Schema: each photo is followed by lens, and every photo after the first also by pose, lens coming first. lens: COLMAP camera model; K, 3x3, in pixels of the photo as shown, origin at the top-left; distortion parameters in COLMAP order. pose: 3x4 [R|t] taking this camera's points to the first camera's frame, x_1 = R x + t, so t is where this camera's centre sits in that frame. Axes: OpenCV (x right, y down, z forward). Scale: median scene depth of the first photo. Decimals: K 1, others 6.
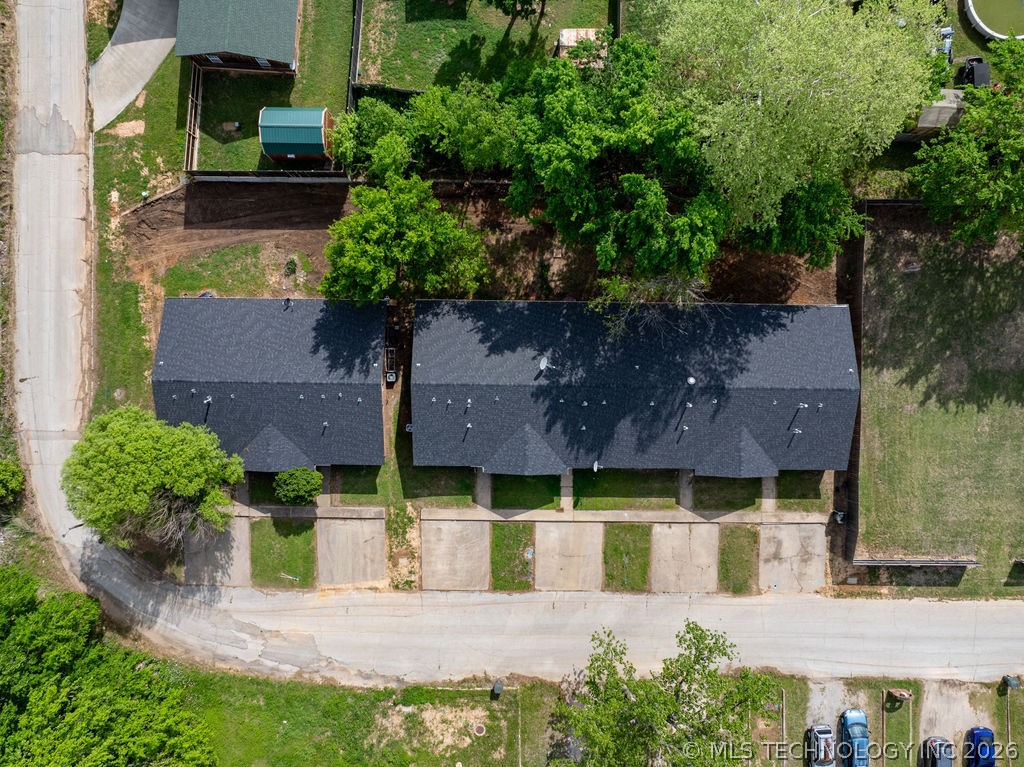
lens RADIAL K [[726.4, 0, 513.2], [0, 726.4, 386.8], [0, 0, 1]] dist [-0.052738, 0.020466]
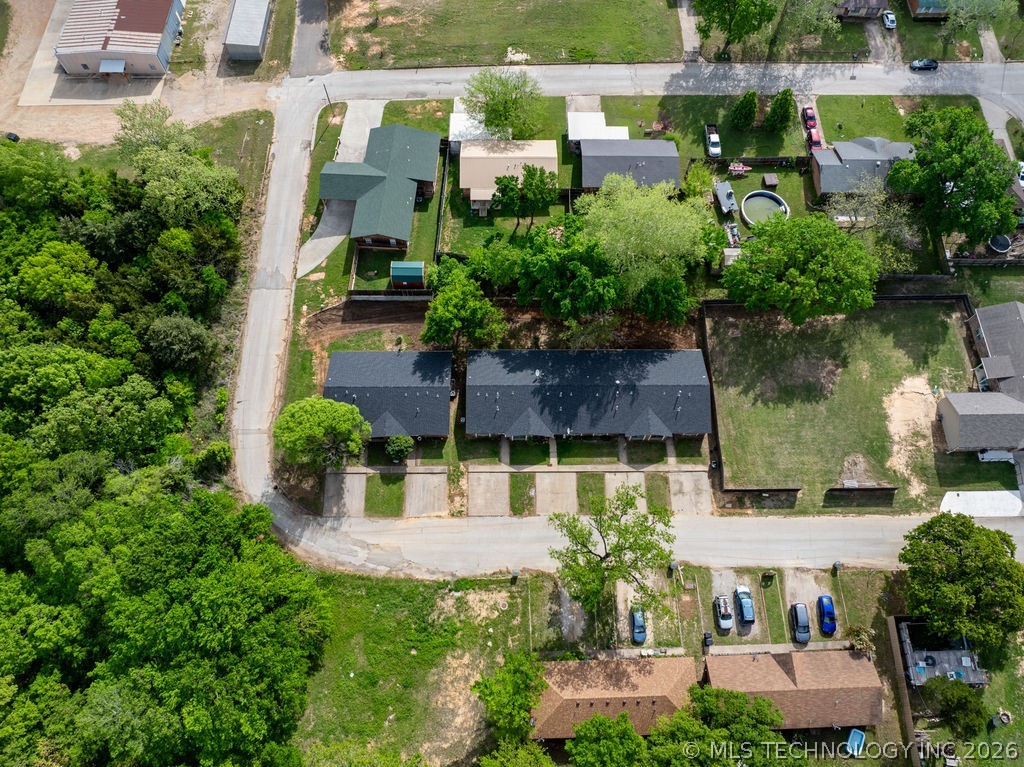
lens RADIAL K [[726.4, 0, 512.0], [0, 726.4, 381.1], [0, 0, 1]] dist [-0.052738, 0.020466]
pose [[0.999883, -0.013418, 0.007369, -0.034664], [0.015262, 0.910971, -0.412187, 0.689251], [-0.001183, 0.412251, 0.911069, -0.636416]]
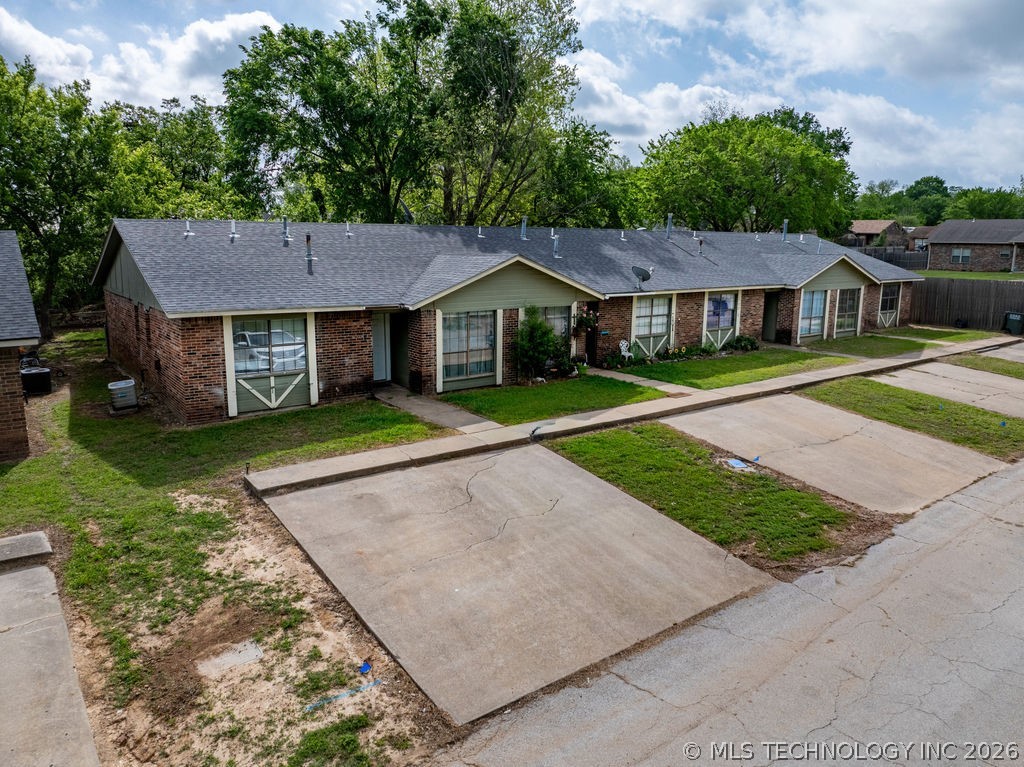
lens RADIAL K [[726.4, 0, 515.6], [0, 726.4, 383.5], [0, 0, 1]] dist [-0.052738, 0.020466]
pose [[0.796891, -0.116733, 0.592737, -0.185567], [0.604102, 0.162061, -0.780254, 0.377095], [-0.004978, 0.979852, 0.199664, 0.925948]]
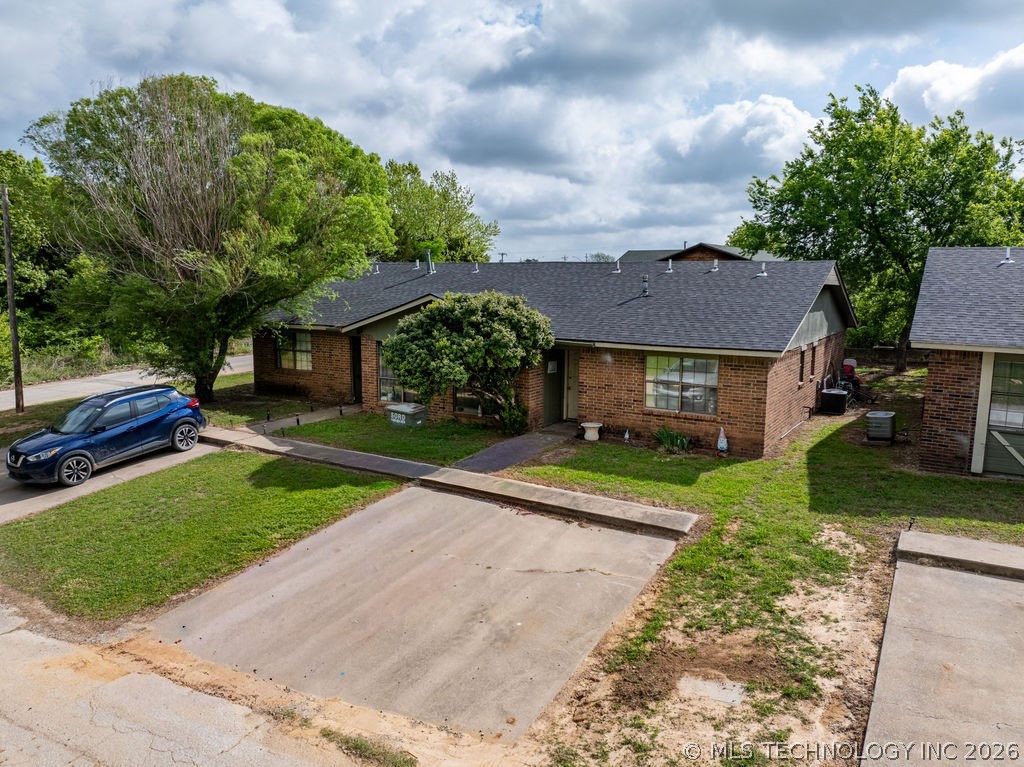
lens RADIAL K [[726.4, 0, 509.2], [0, 726.4, 369.1], [0, 0, 1]] dist [-0.052738, 0.020466]
pose [[0.853700, 0.066519, -0.516499, -0.120983], [-0.520742, 0.099890, -0.847850, 0.365256], [-0.004805, 0.992773, 0.119915, 0.934585]]
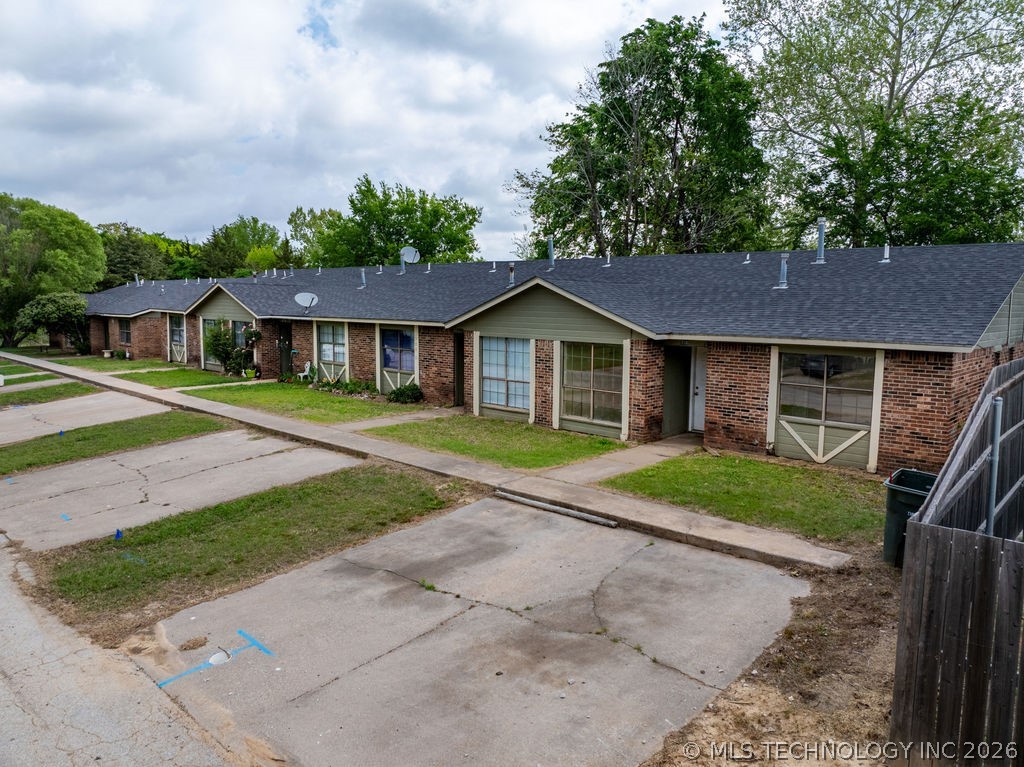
lens RADIAL K [[726.4, 0, 540.9], [0, 726.4, 370.5], [0, 0, 1]] dist [-0.052738, 0.020466]
pose [[0.758177, 0.069758, -0.648307, 0.481257], [-0.652038, 0.086871, -0.753193, 0.329210], [0.003778, 0.993774, 0.111348, 0.940476]]
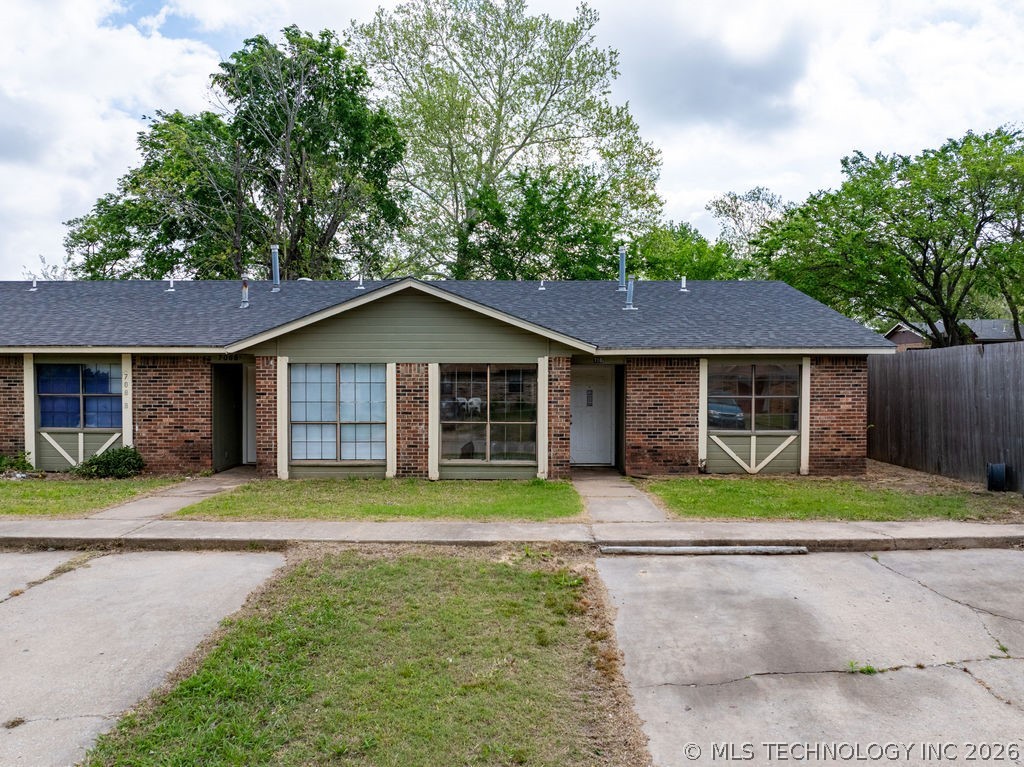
lens RADIAL K [[726.4, 0, 546.1], [0, 726.4, 374.4], [0, 0, 1]] dist [-0.052738, 0.020466]
pose [[0.999735, -0.001401, 0.022967, 0.329968], [0.022989, 0.018237, -0.999569, 0.328659], [0.000982, 0.999833, 0.018264, 0.959925]]
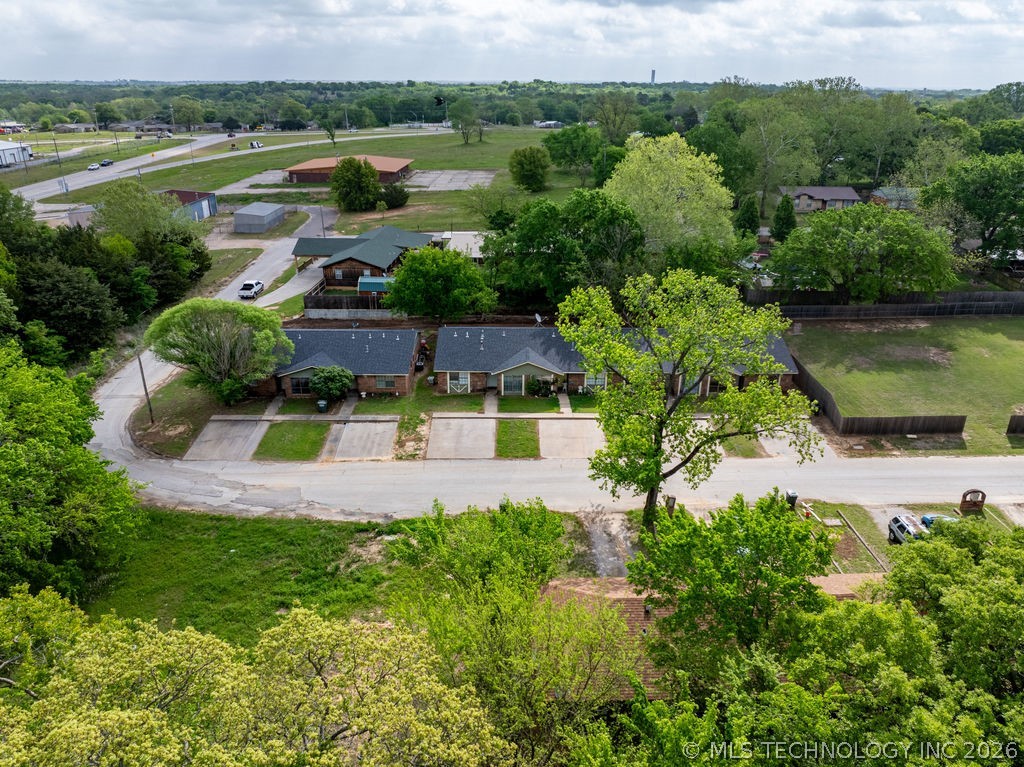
lens RADIAL K [[726.4, 0, 515.8], [0, 726.4, 387.0], [0, 0, 1]] dist [-0.052738, 0.020466]
pose [[0.999915, -0.003223, 0.012668, -0.016636], [0.012918, 0.391602, -0.920044, 1.155780], [-0.001996, 0.920129, 0.391611, 0.532883]]
